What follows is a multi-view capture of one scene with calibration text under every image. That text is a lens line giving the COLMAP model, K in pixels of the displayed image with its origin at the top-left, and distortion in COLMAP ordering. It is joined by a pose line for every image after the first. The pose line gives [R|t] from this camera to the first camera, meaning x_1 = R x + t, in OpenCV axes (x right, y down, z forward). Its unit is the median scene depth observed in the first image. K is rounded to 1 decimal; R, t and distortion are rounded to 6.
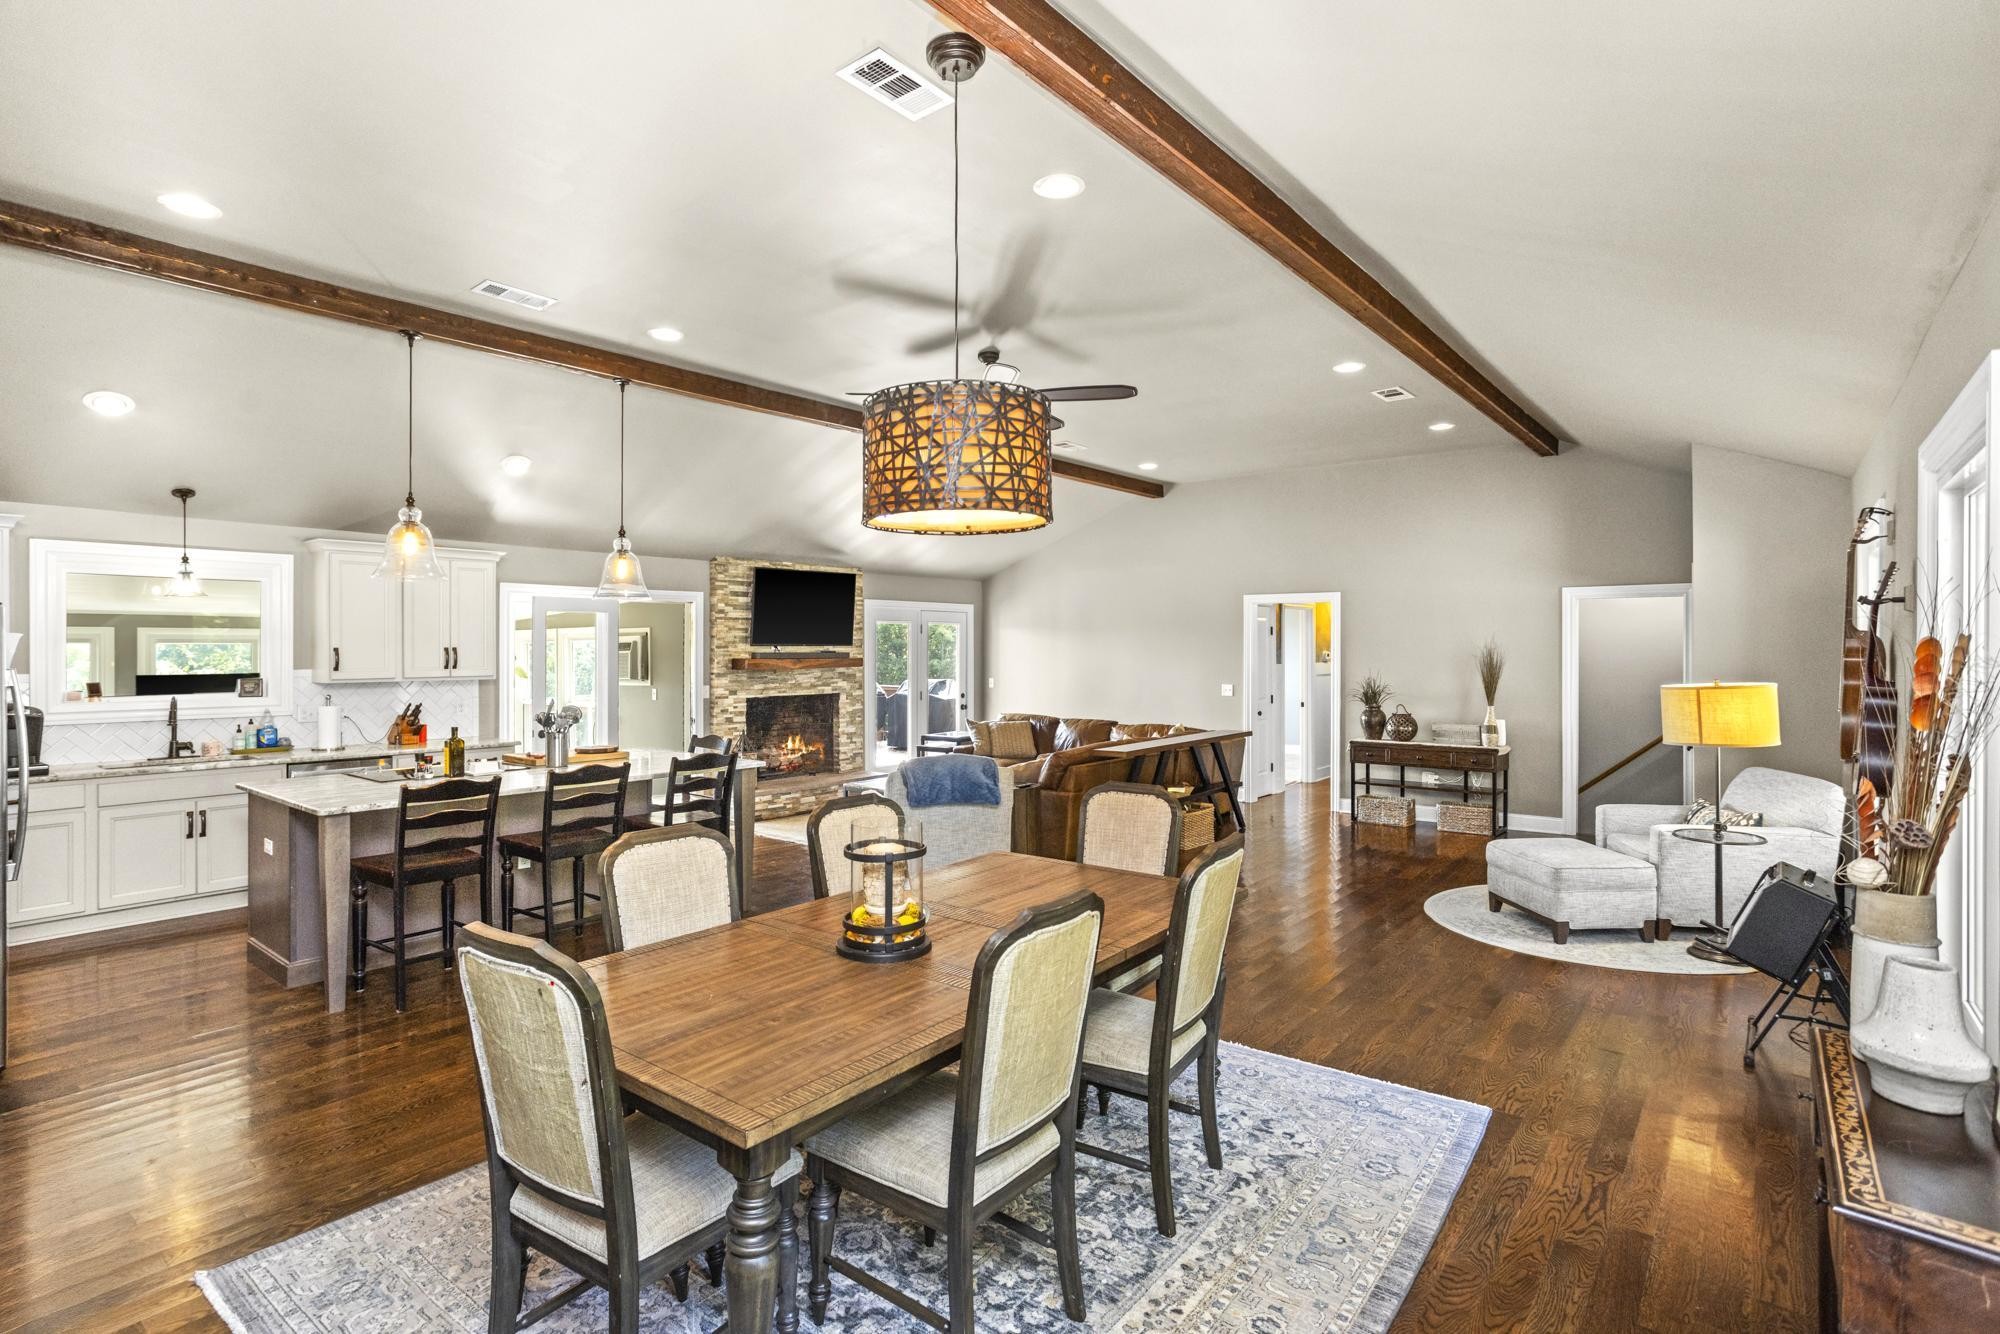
lens RADIAL K [[984.4, 0, 1012.6], [0, 984.4, 643.4], [0, 0, 1]] dist [-0.037629, 0.024969]
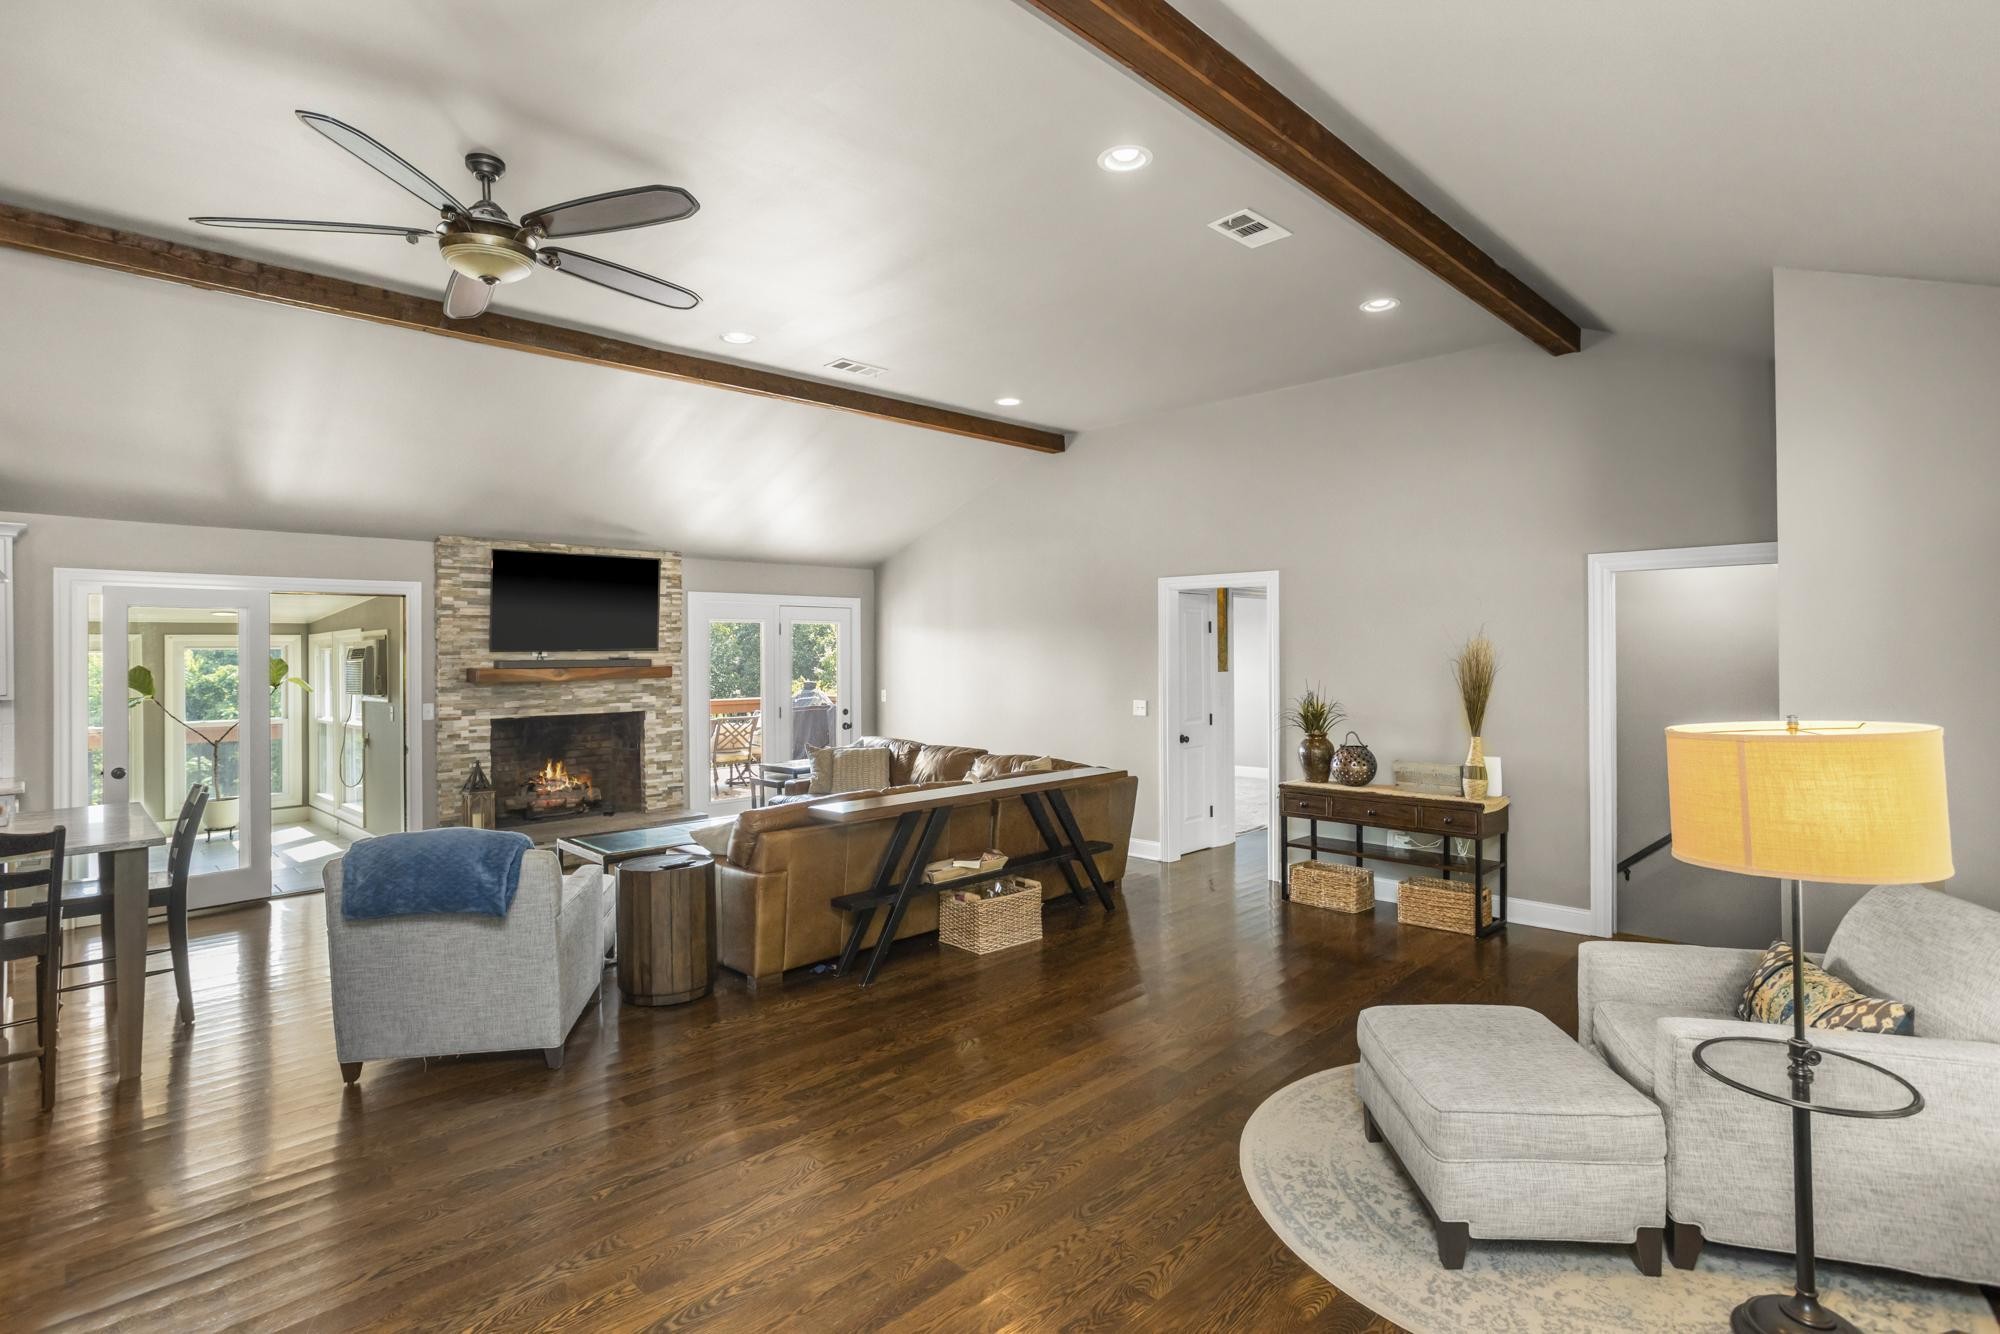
lens RADIAL K [[984.4, 0, 1021.7], [0, 984.4, 647.5], [0, 0, 1]] dist [-0.037629, 0.024969]
pose [[0.994861, -0.005953, -0.101071, 0.228629], [0.005970, 0.999982, -0.000134, 0.001963], [0.101070, -0.000470, 0.994879, 0.285780]]
